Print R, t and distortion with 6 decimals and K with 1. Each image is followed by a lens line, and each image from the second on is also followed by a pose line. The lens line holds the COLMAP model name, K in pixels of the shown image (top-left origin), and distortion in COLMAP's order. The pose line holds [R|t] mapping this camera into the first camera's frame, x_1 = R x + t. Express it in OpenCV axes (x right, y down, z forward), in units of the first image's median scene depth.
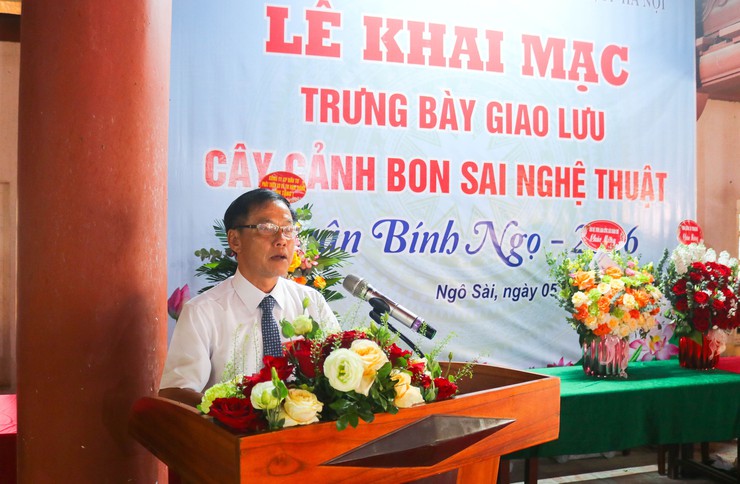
lens RADIAL K [[687.1, 0, 383.3], [0, 687.1, 239.4], [0, 0, 1]] dist [-0.110869, 0.060710]
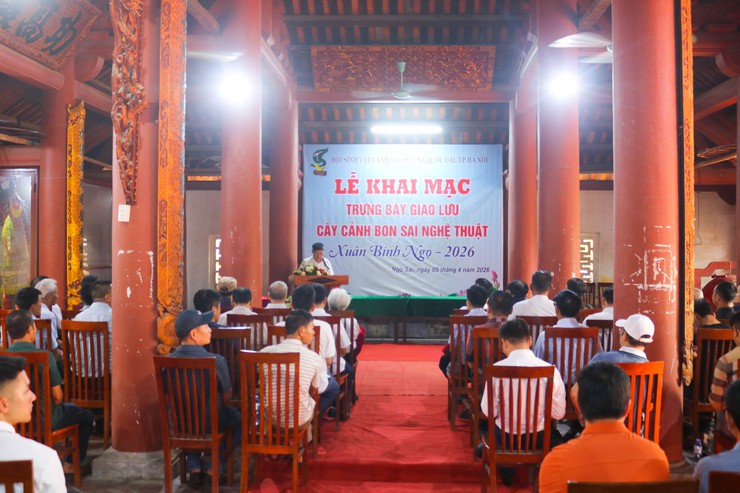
lens RADIAL K [[850.8, 0, 373.6], [0, 850.8, 243.1], [0, 0, 1]] dist [0.011427, 0.000000]
pose [[0.947664, -0.005556, -0.319222, 1.213836], [0.005890, 0.999983, 0.000081, -0.039654], [0.319216, -0.001957, 0.947680, -2.606711]]
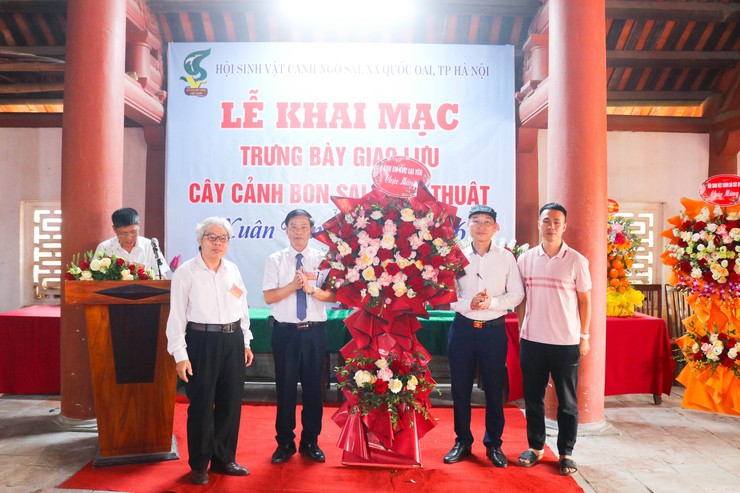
lens RADIAL K [[674.9, 0, 379.9], [0, 674.9, 242.6], [0, 0, 1]] dist [-0.123349, 0.113510]
pose [[0.957661, 0.002560, -0.287886, 0.710924], [0.001094, 0.999921, 0.012531, 0.008702], [0.287896, -0.012315, 0.957583, -0.565663]]
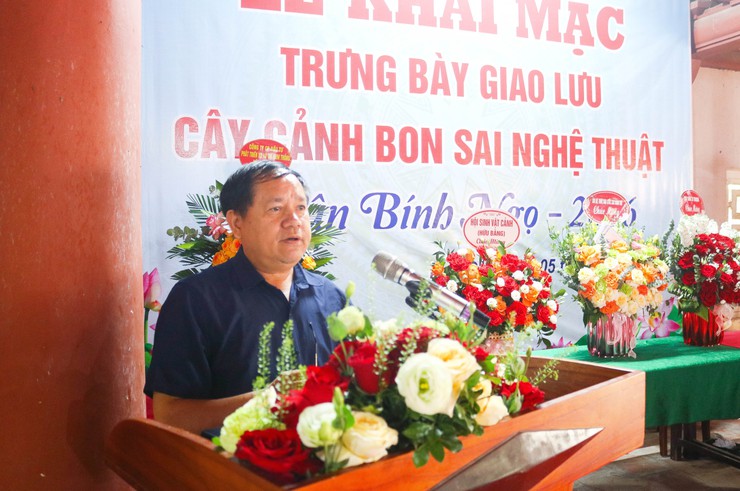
lens RADIAL K [[688.5, 0, 399.7], [0, 688.5, 226.4], [0, 0, 1]] dist [-0.112060, 0.068512]
pose [[0.996446, -0.015984, 0.082707, -0.039993], [0.014999, 0.999809, 0.012519, 0.004756], [-0.082891, -0.011234, 0.996495, 0.082389]]
